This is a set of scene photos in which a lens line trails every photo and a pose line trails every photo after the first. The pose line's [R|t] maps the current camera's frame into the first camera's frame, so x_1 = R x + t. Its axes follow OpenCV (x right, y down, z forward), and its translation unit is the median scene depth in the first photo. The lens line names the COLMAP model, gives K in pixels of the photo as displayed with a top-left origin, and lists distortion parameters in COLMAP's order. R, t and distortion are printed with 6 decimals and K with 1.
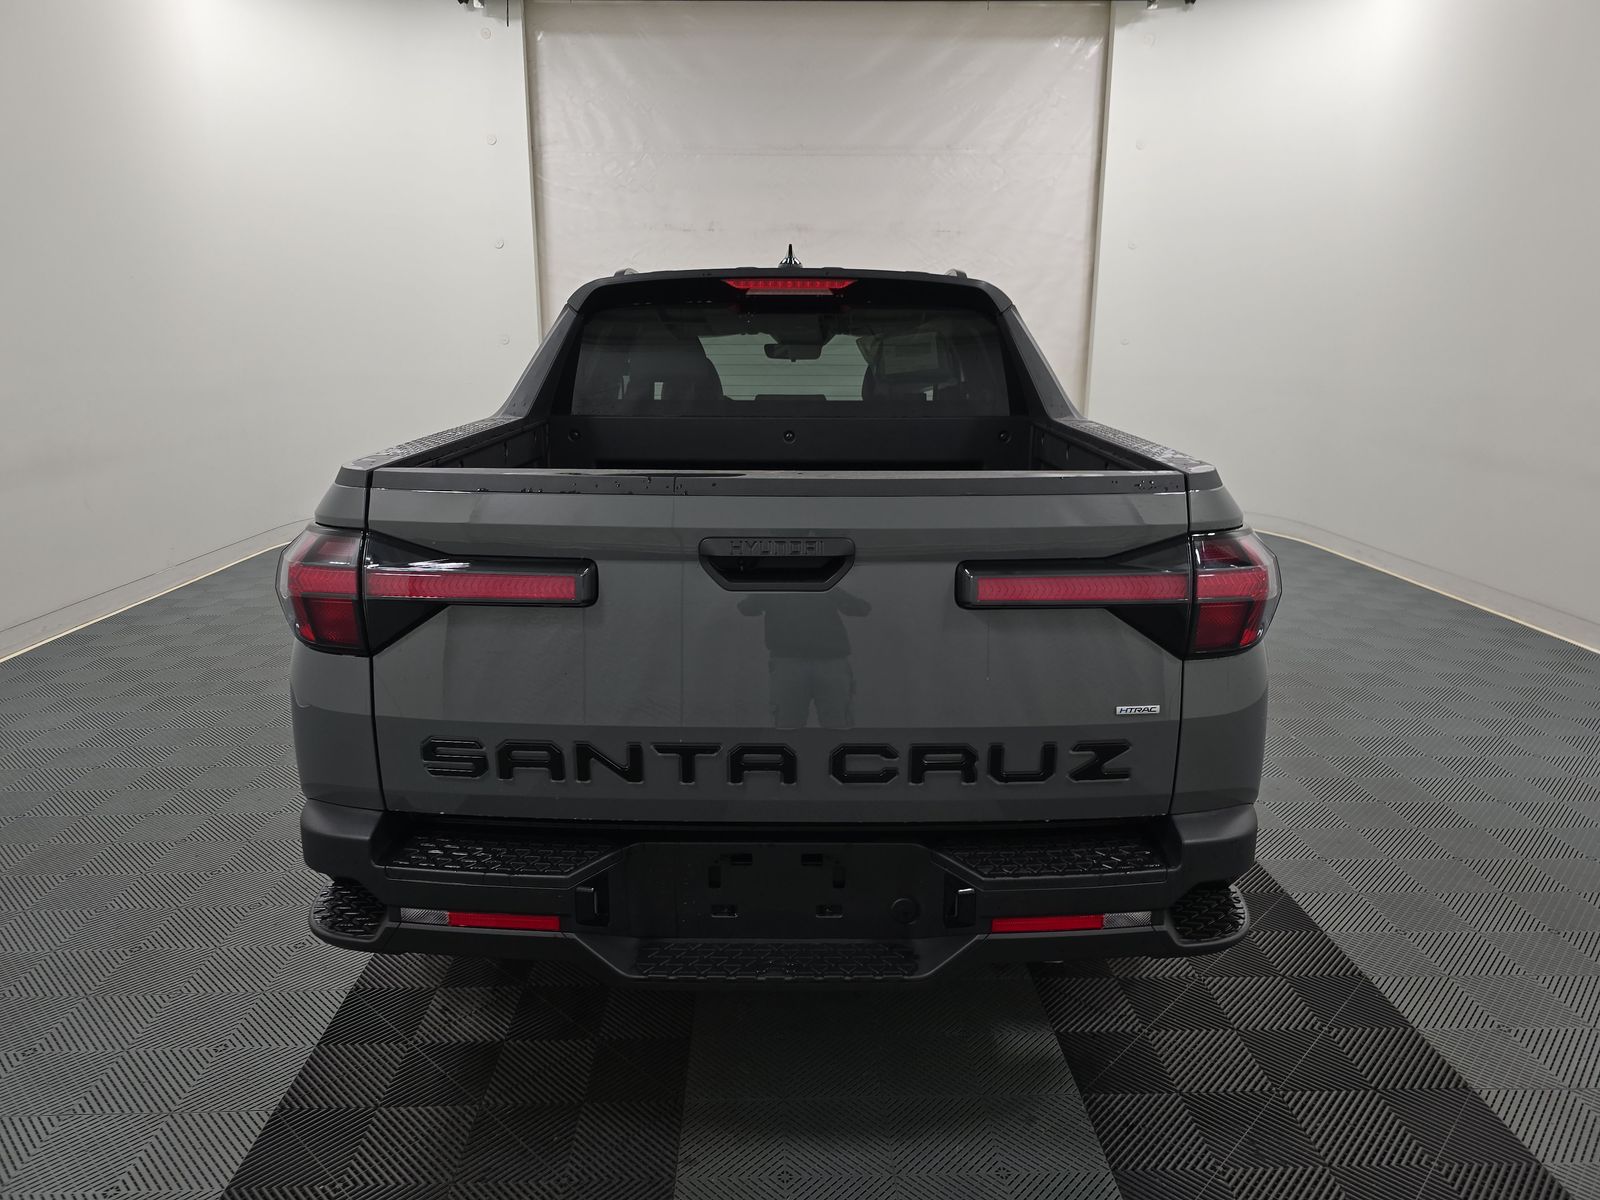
lens RADIAL K [[1098.5, 0, 800.0], [0, 1098.5, 600.0], [0, 0, 1]] dist [-0.000128, -0.002383]
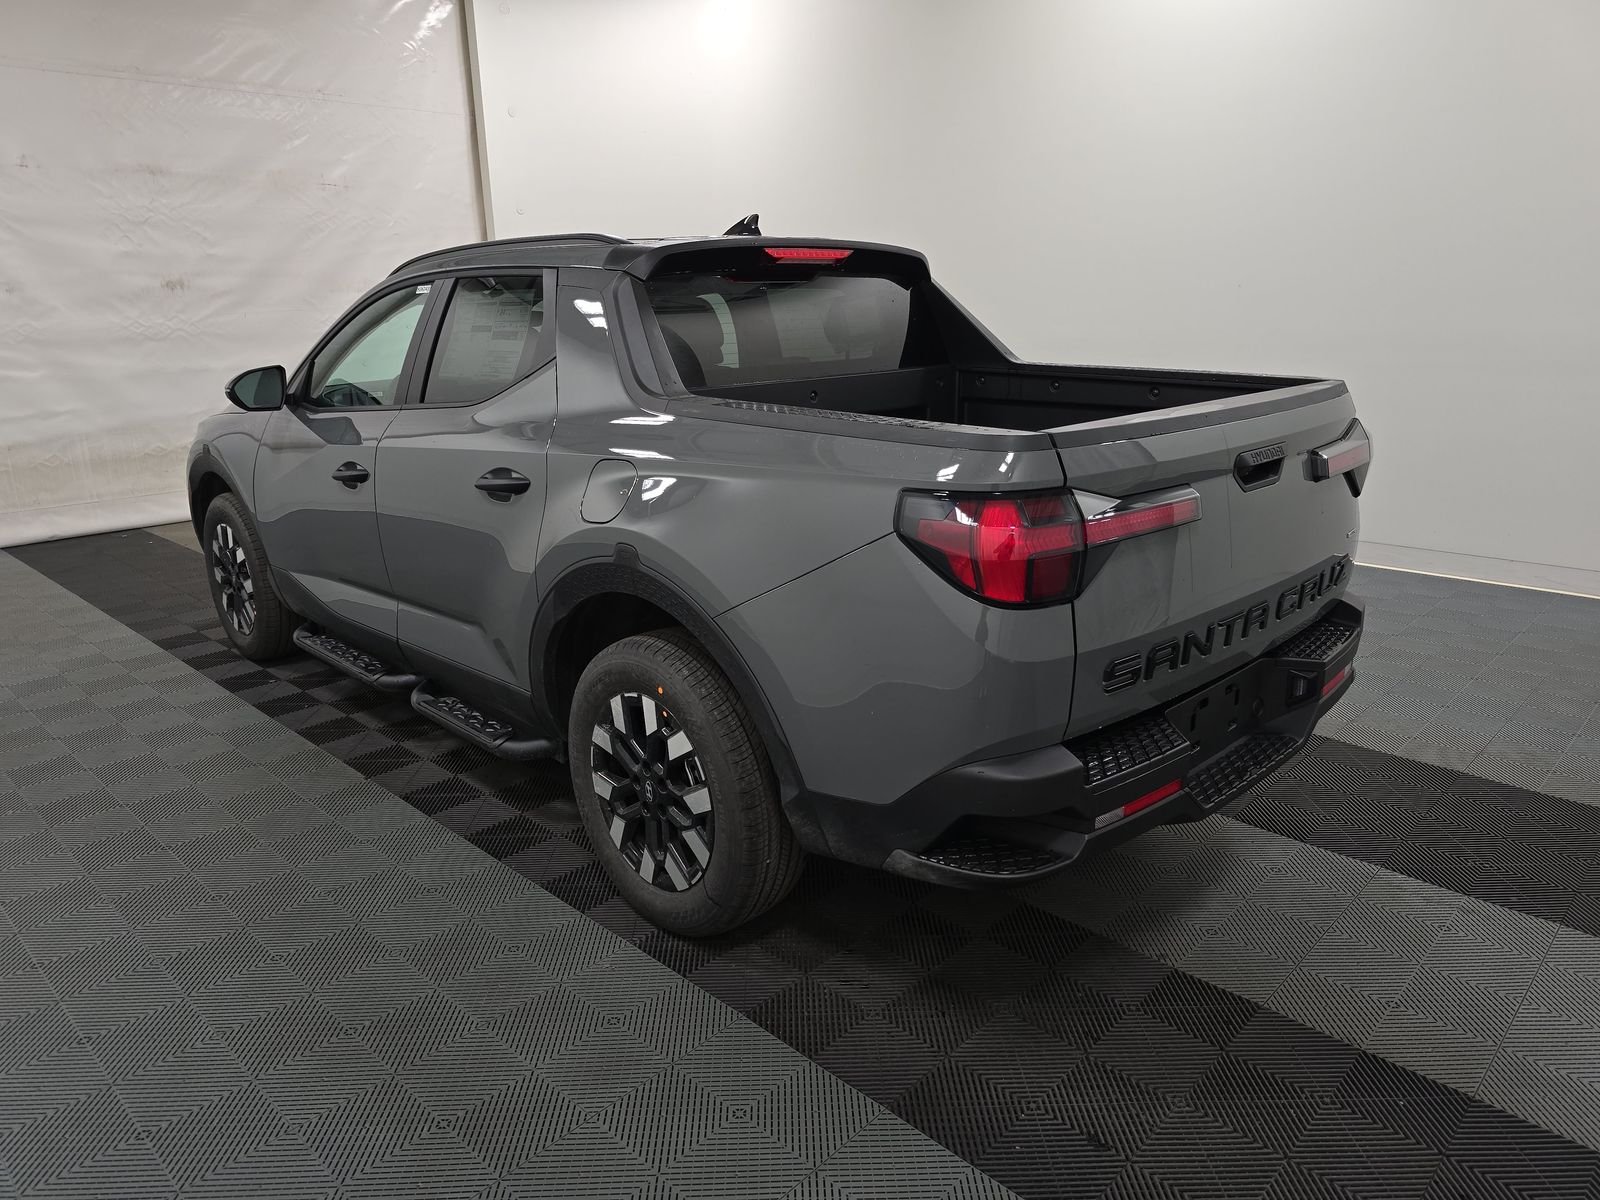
lens RADIAL K [[1098.5, 0, 800.0], [0, 1098.5, 600.0], [0, 0, 1]] dist [-0.000128, -0.002383]
pose [[0.719776, -0.203004, 0.663861, -1.196718], [0.177684, 0.978307, 0.106509, -0.105849], [-0.671082, 0.041295, 0.740232, 0.332560]]
